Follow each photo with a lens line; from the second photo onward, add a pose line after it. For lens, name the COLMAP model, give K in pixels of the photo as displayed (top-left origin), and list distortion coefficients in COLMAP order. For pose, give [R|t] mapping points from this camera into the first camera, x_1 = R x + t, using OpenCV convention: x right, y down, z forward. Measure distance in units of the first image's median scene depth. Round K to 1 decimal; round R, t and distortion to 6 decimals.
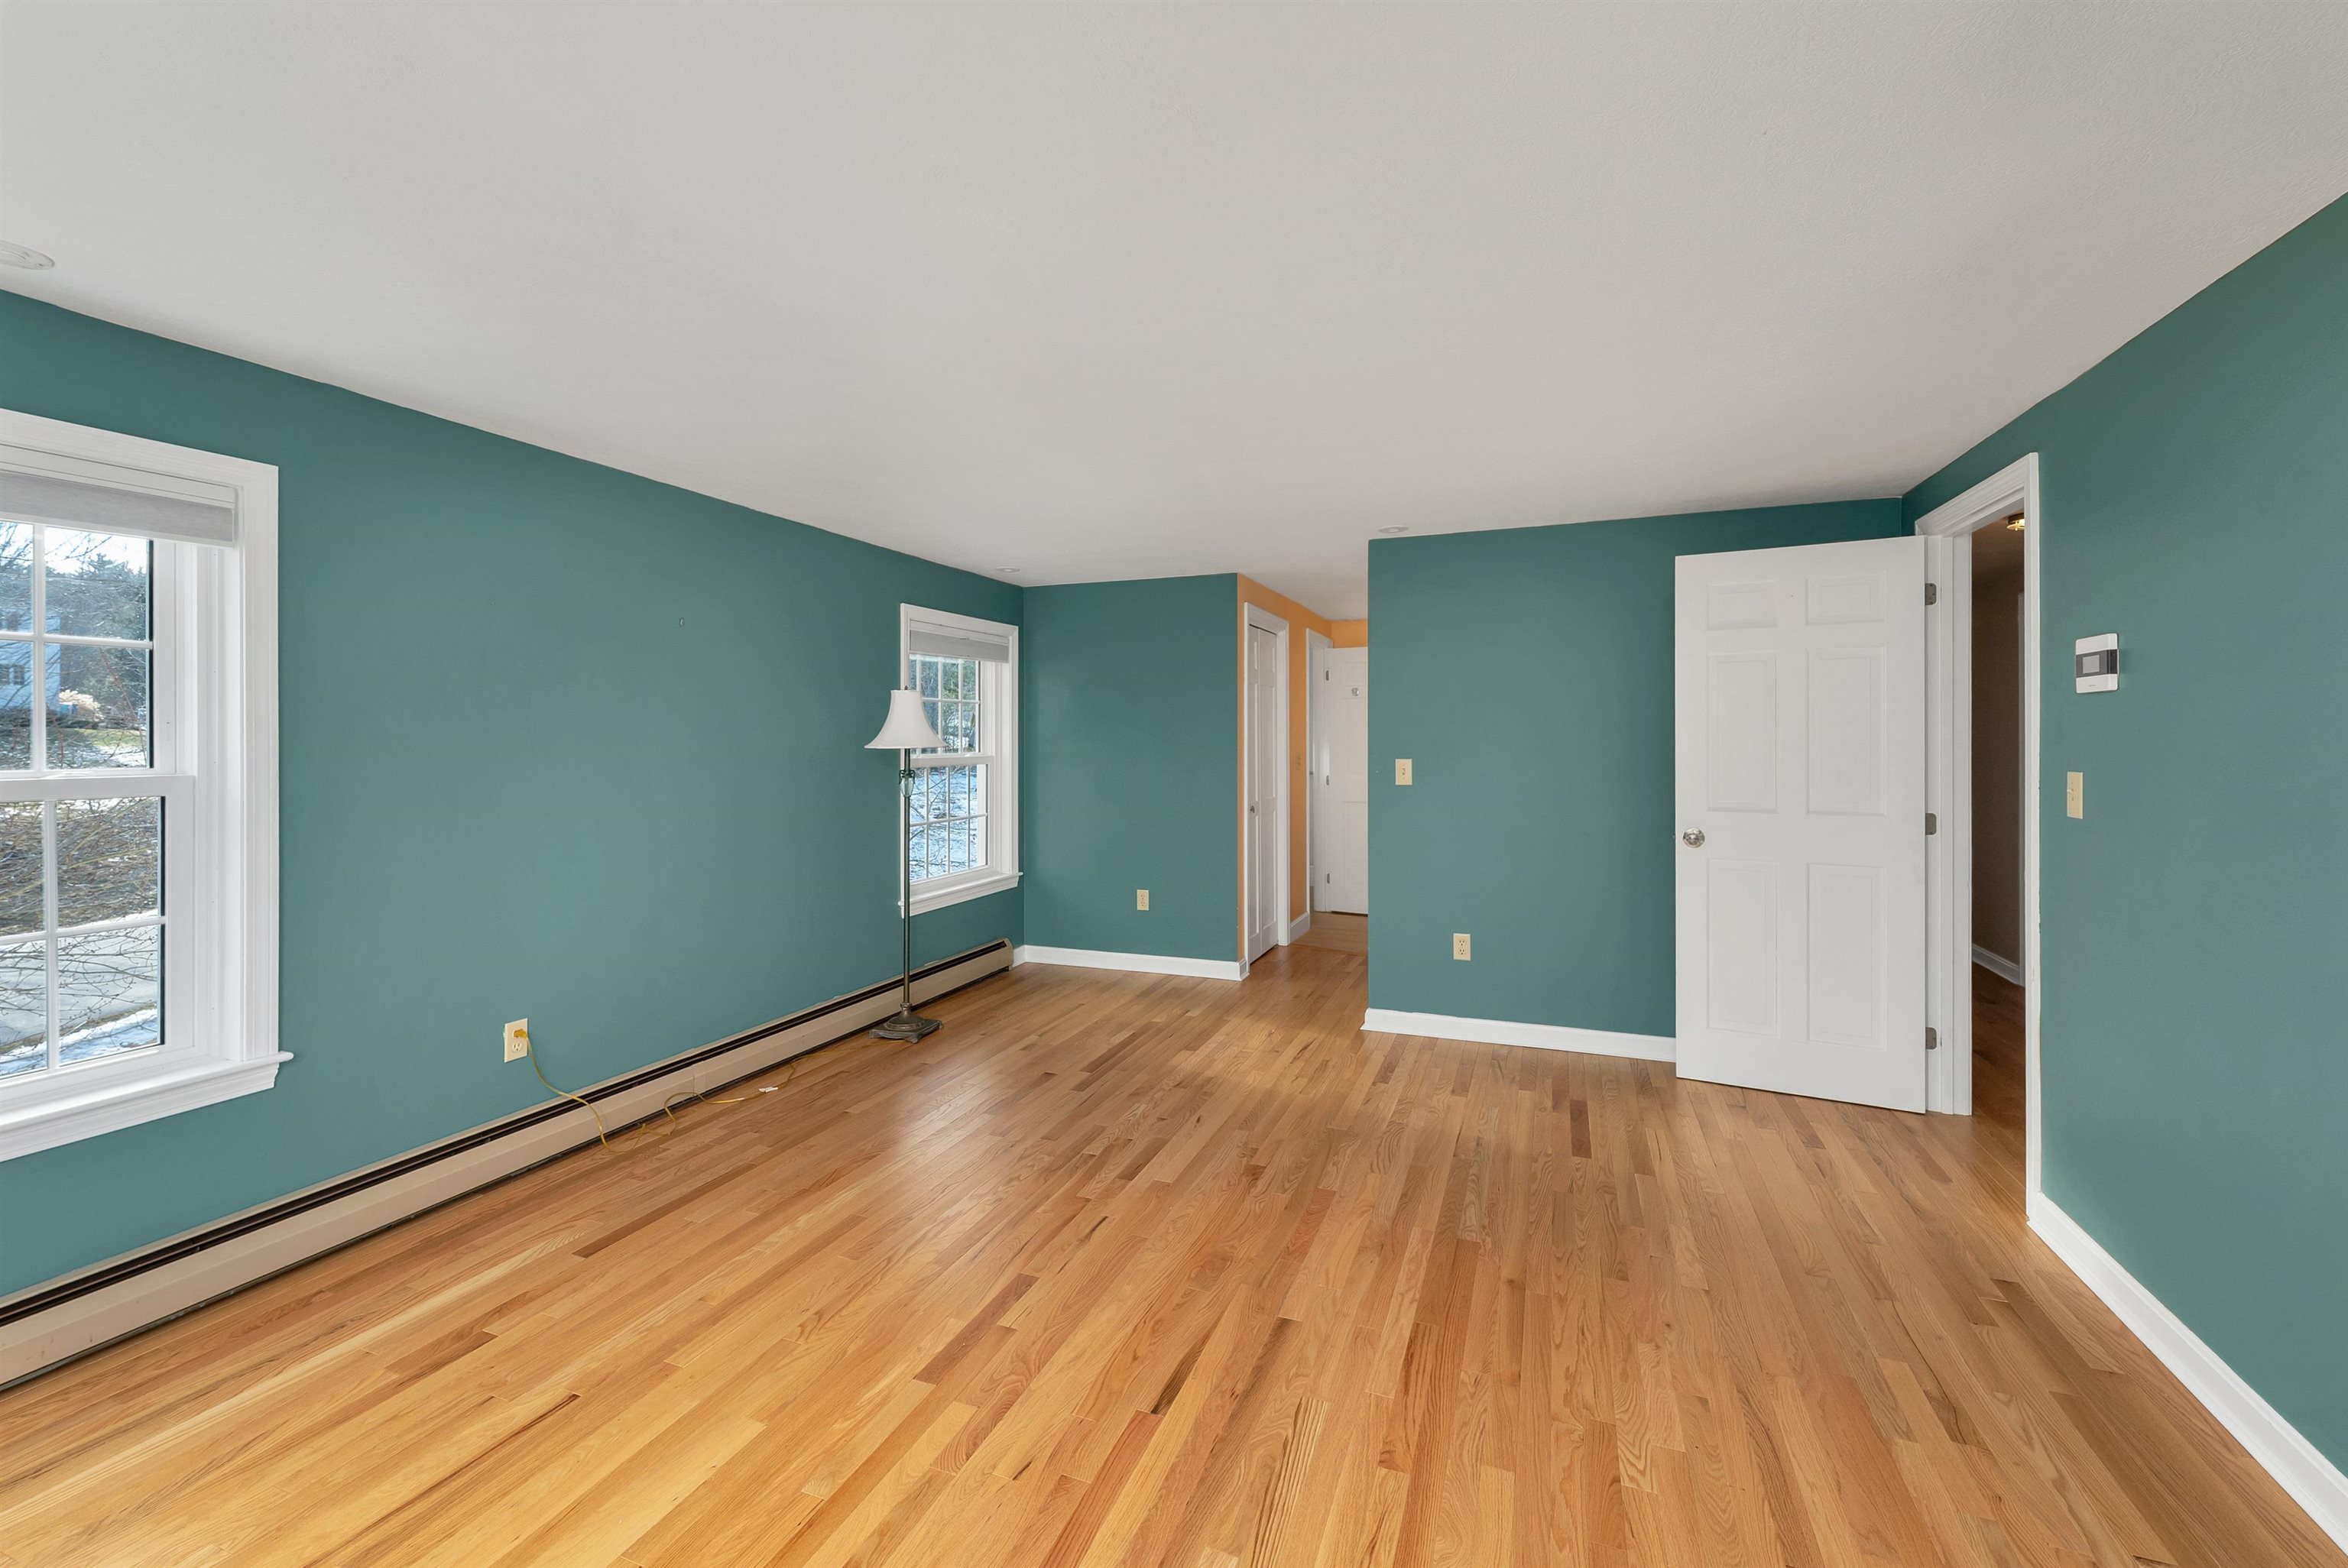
lens RADIAL K [[983.0, 0, 1172.0], [0, 983.0, 760.7], [0, 0, 1]] dist [0.004709, -0.000471]
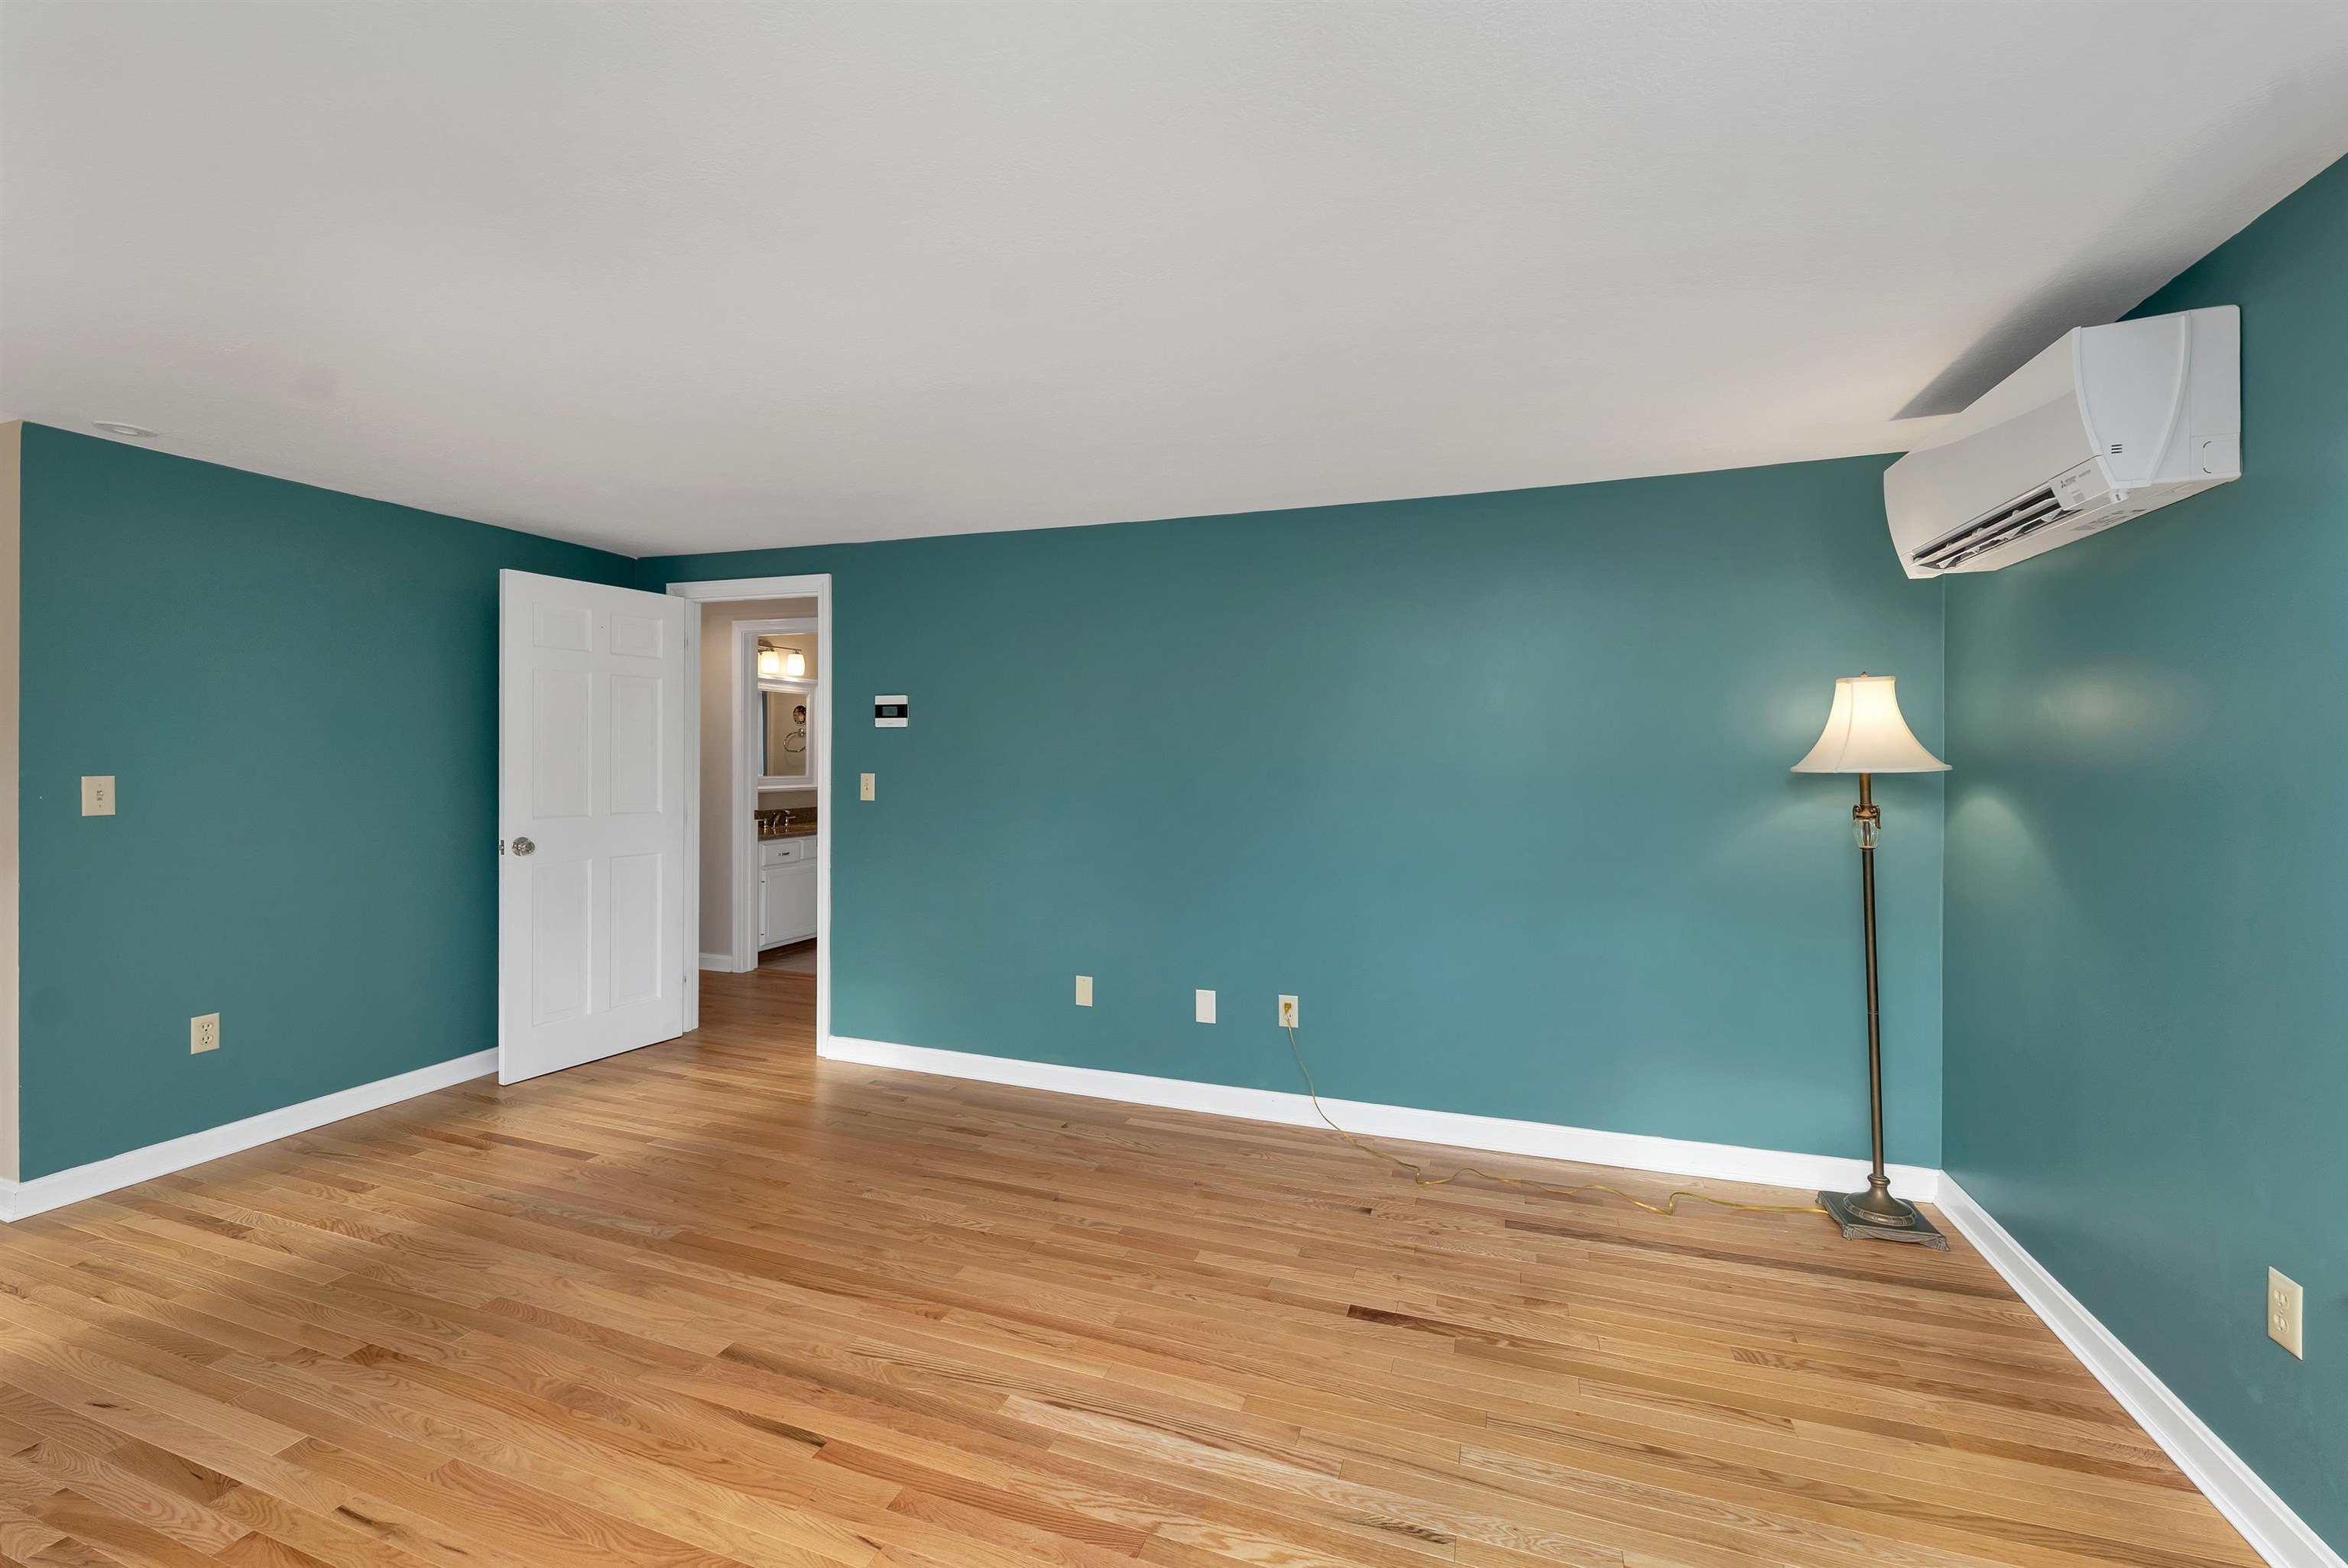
lens RADIAL K [[983.0, 0, 1170.2], [0, 983.0, 766.7], [0, 0, 1]] dist [0.004709, -0.000471]
pose [[-0.039104, -0.009313, 0.999192, -0.671256], [0.010965, 0.999892, 0.009749, -0.008989], [-0.999175, 0.011337, -0.038998, 0.461528]]
